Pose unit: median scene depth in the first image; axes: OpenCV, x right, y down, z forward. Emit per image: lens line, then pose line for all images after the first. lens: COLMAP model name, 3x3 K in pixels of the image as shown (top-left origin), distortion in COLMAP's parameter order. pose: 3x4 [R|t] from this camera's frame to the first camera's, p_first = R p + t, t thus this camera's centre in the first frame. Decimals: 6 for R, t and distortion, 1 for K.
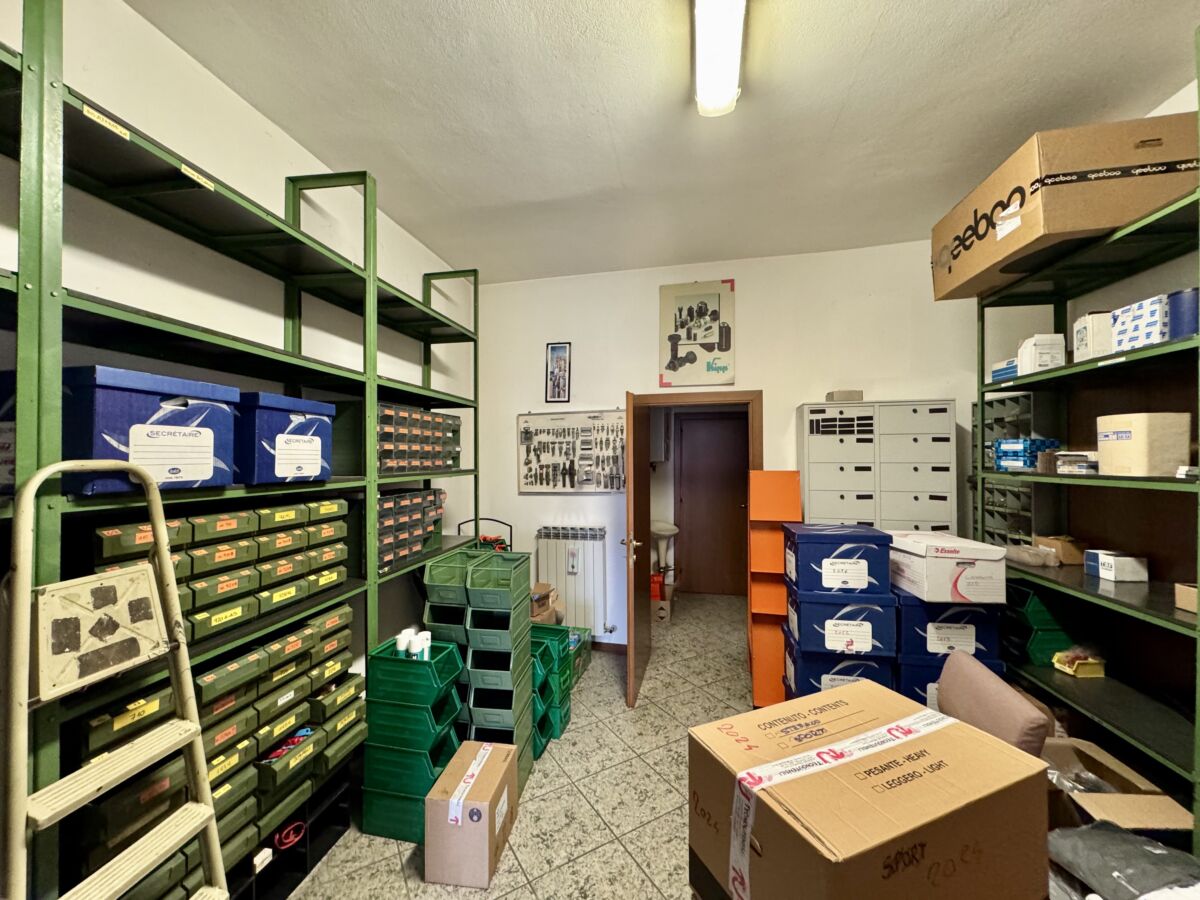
lens RADIAL K [[477.0, 0, 591.7], [0, 477.0, 451.0], [0, 0, 1]] dist [0.000077, 0.000415]
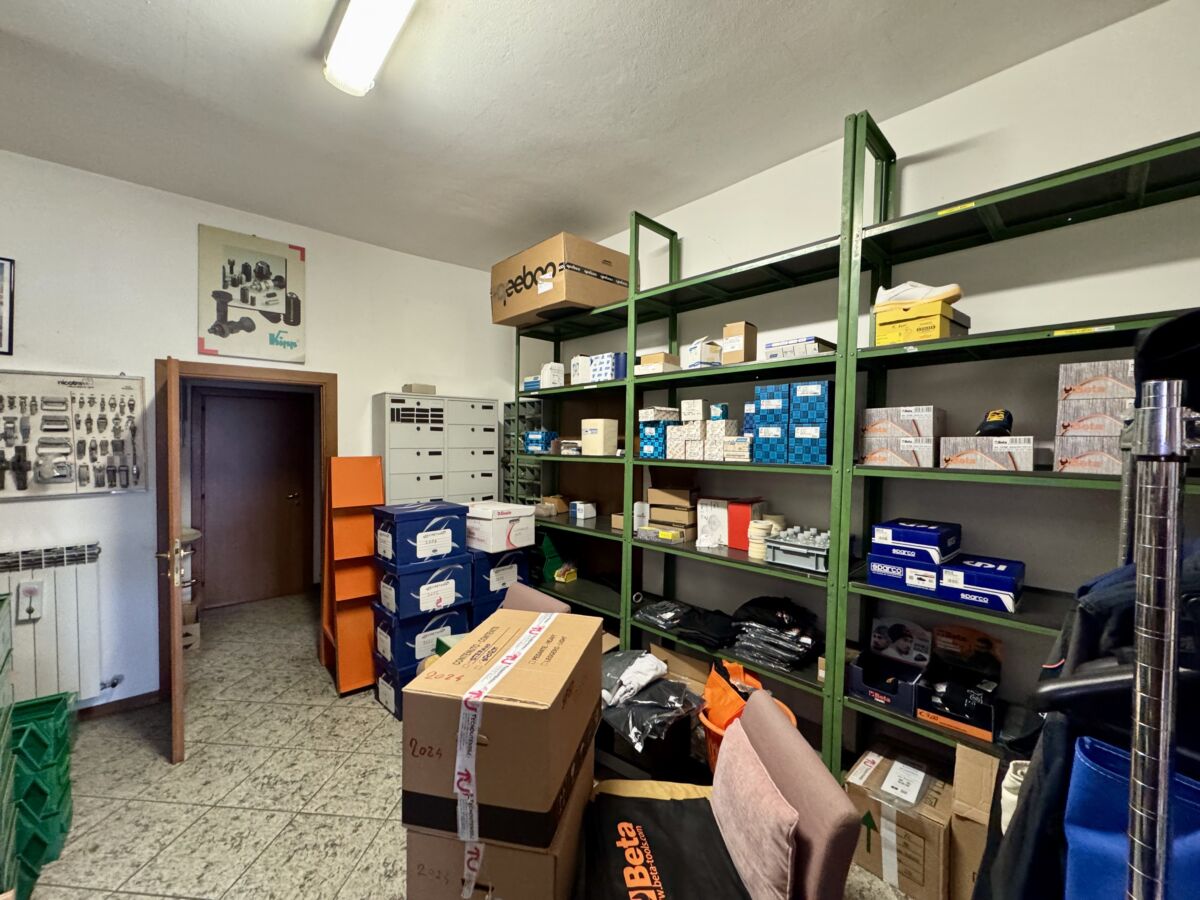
lens RADIAL K [[477.0, 0, 599.0], [0, 477.0, 453.0], [0, 0, 1]] dist [0.000077, 0.000415]
pose [[0.585785, -0.014803, 0.810331, -0.166798], [-0.014343, 0.999487, 0.028627, -0.003295], [-0.810339, -0.028392, 0.585273, -0.004061]]
